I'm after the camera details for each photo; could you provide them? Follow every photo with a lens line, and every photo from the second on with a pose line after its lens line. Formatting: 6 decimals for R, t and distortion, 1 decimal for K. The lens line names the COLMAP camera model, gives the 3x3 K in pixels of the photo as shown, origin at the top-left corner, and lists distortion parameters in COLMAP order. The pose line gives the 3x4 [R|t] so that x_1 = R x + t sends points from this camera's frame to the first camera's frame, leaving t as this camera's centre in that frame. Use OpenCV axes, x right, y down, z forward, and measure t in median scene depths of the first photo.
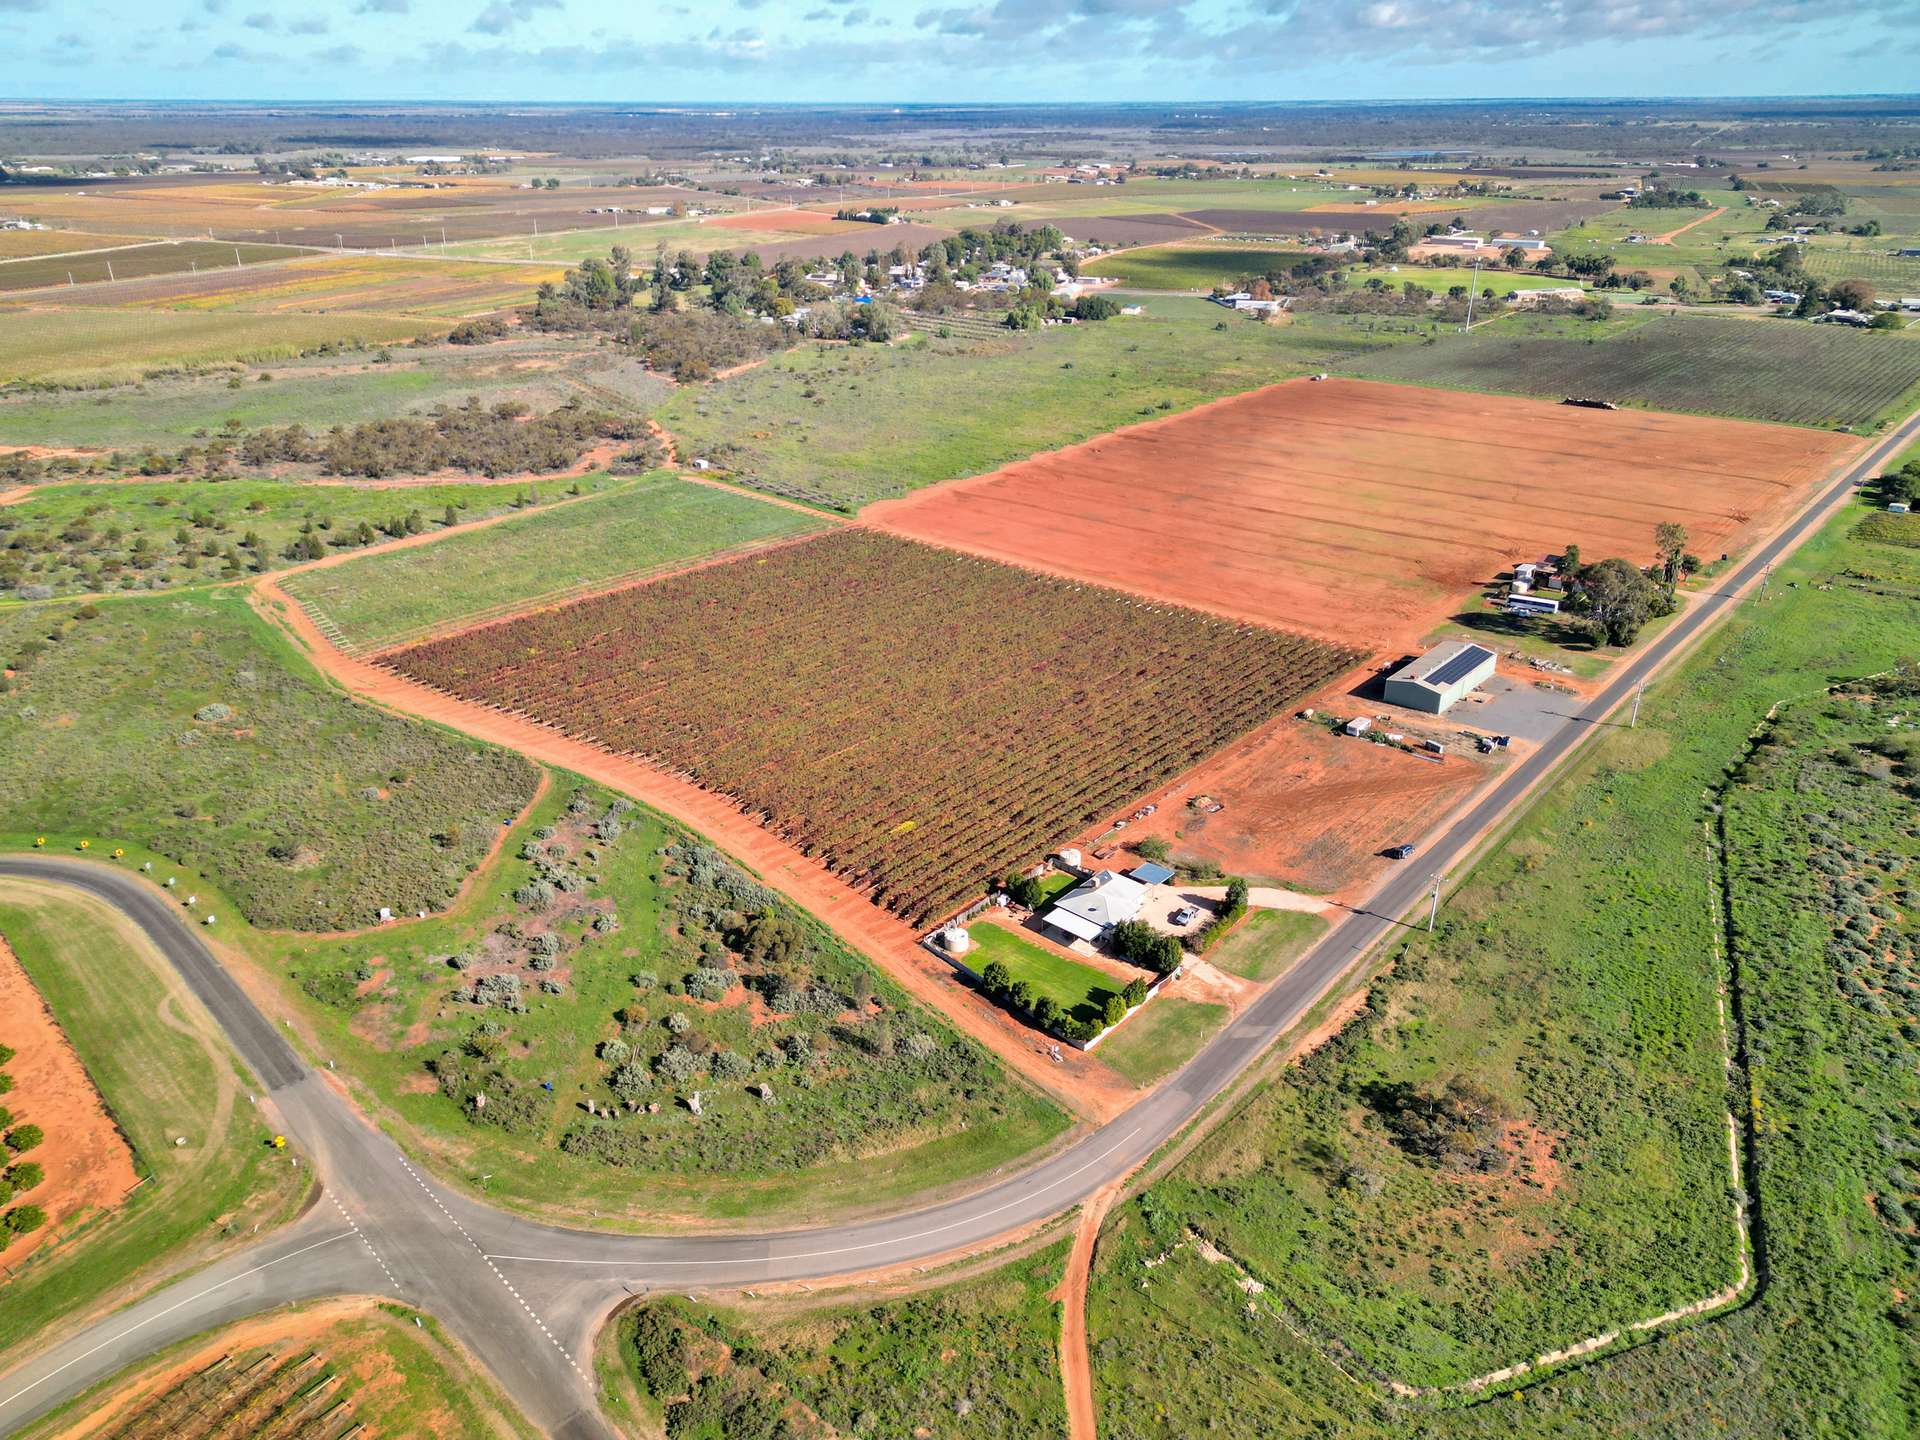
lens RADIAL K [[1348.5, 0, 952.8], [0, 1348.5, 721.2], [0, 0, 1]] dist [0.067644, -0.048719]
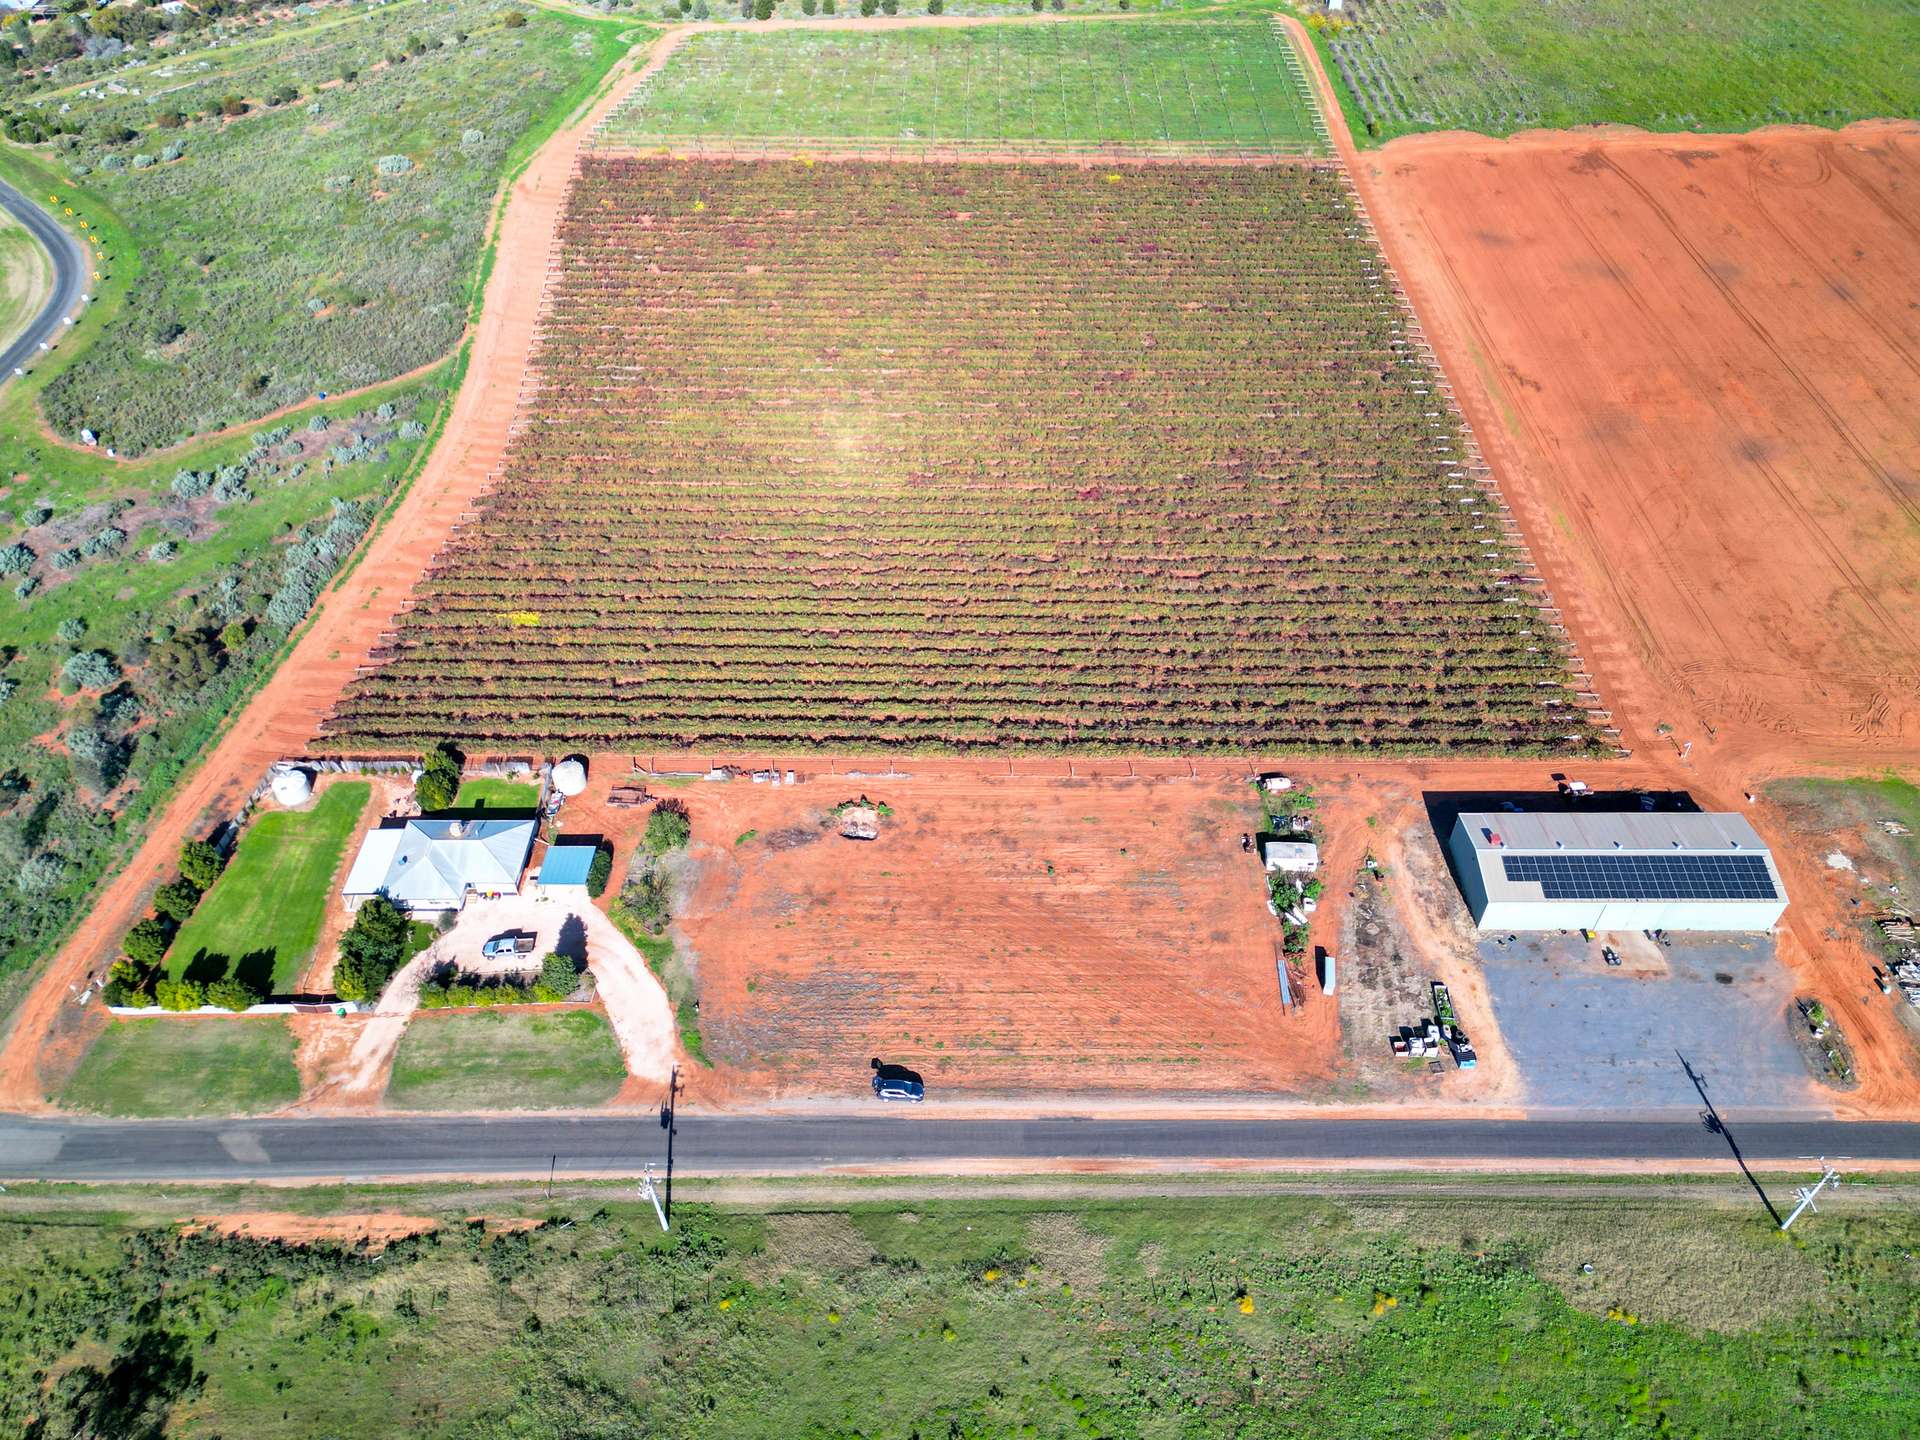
lens RADIAL K [[1348.5, 0, 952.8], [0, 1348.5, 721.2], [0, 0, 1]] dist [0.067644, -0.048719]
pose [[0.652276, 0.531642, -0.540270, 0.485323], [-0.305774, 0.836763, 0.454235, -0.250753], [0.693569, -0.131086, 0.708363, 0.545450]]
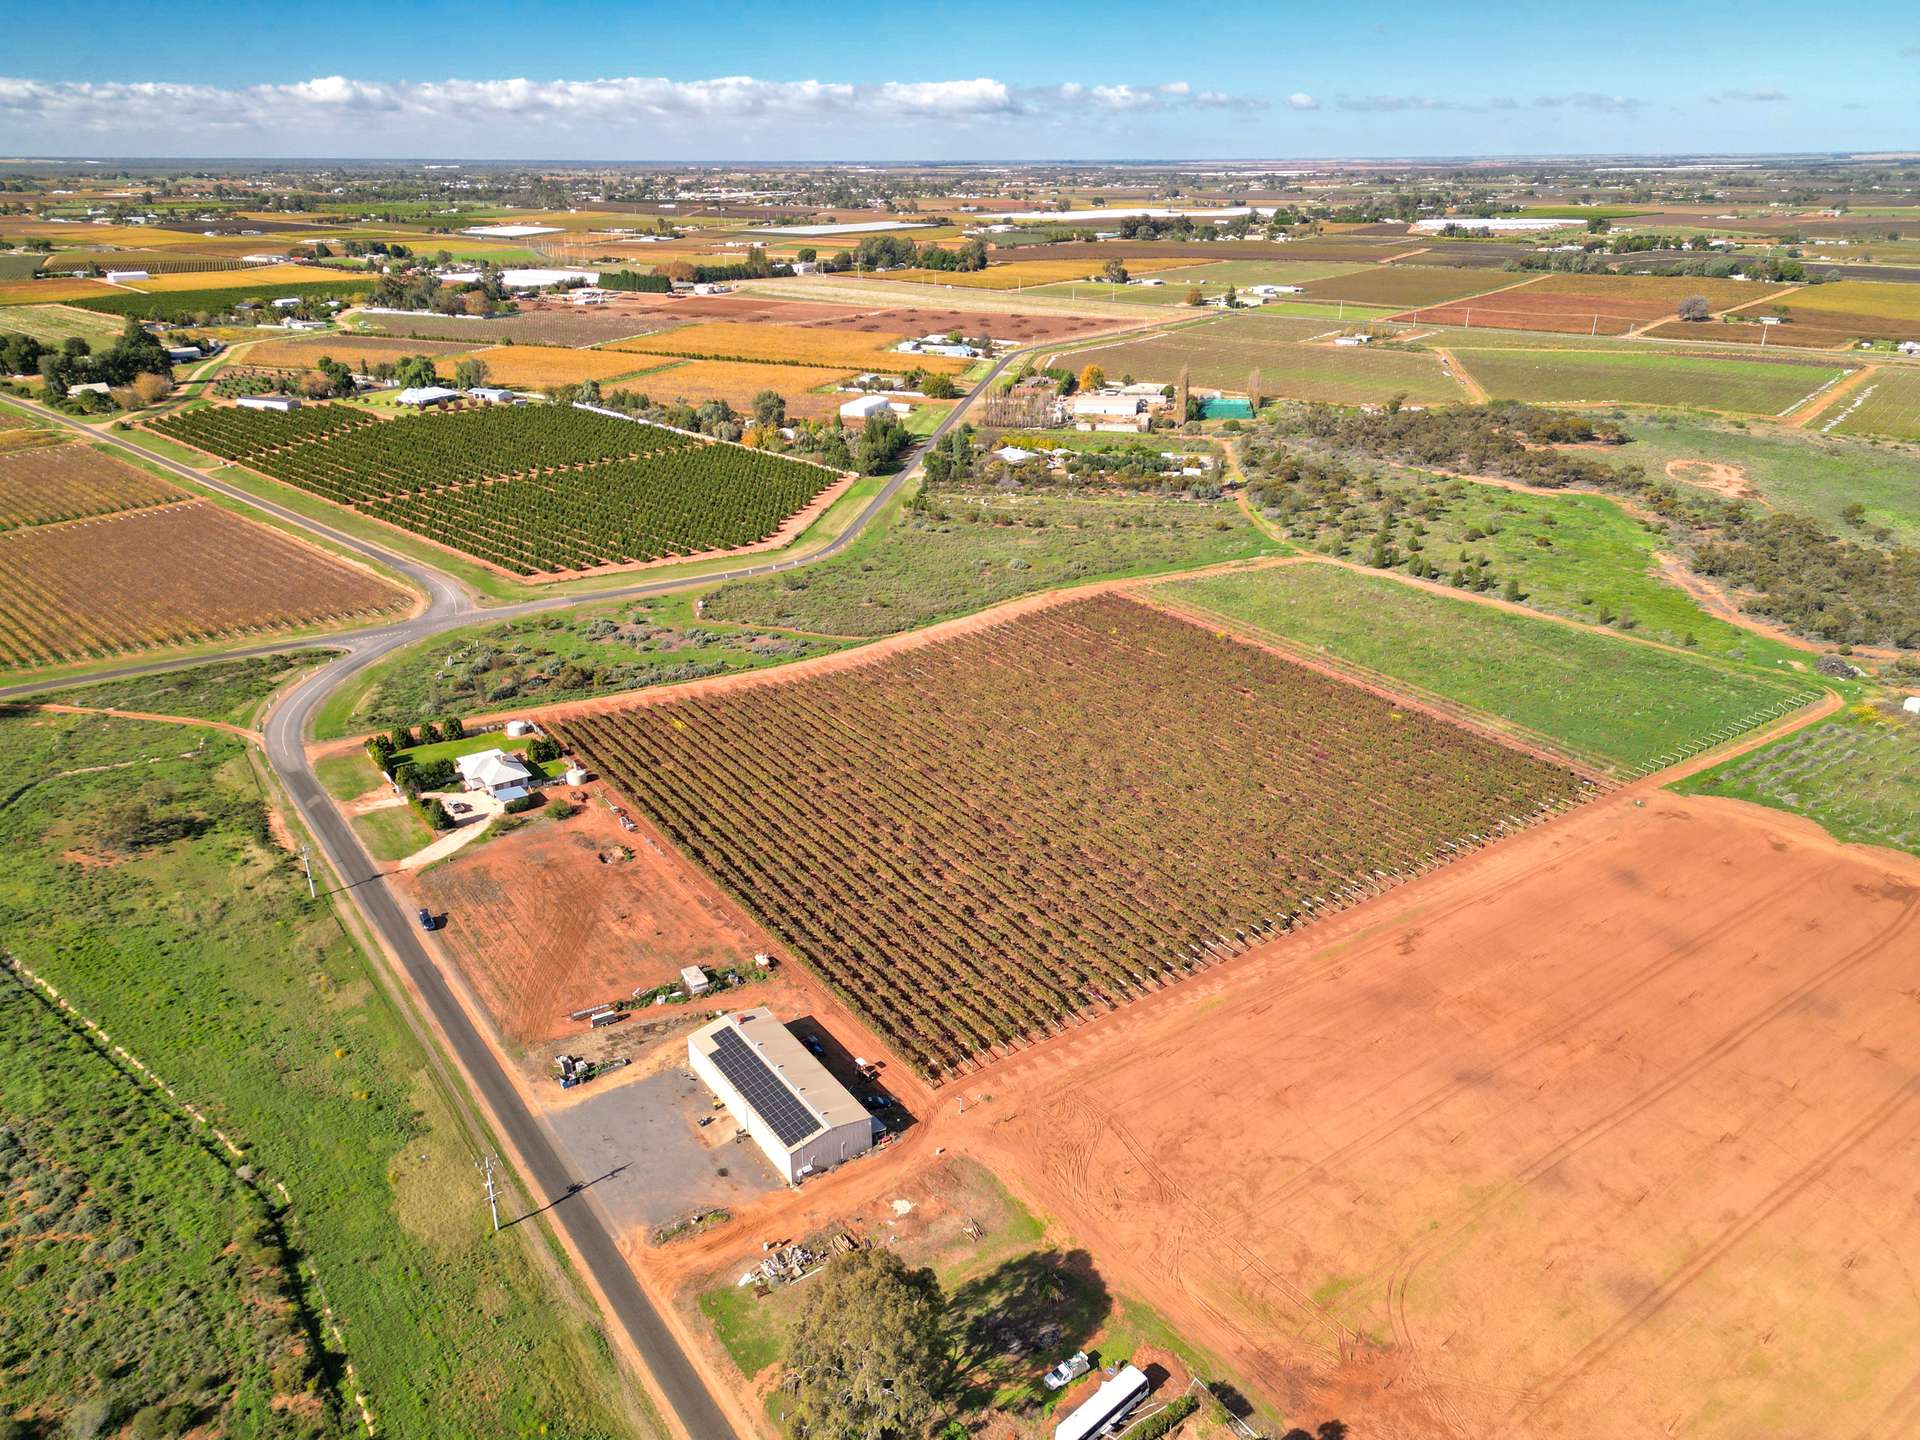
lens RADIAL K [[1348.5, 0, 952.8], [0, 1348.5, 721.2], [0, 0, 1]] dist [0.067644, -0.048719]
pose [[-0.239038, 0.377033, -0.894823, 0.910093], [-0.399745, 0.801614, 0.444545, -0.519367], [0.884910, 0.463963, -0.040899, 1.117762]]
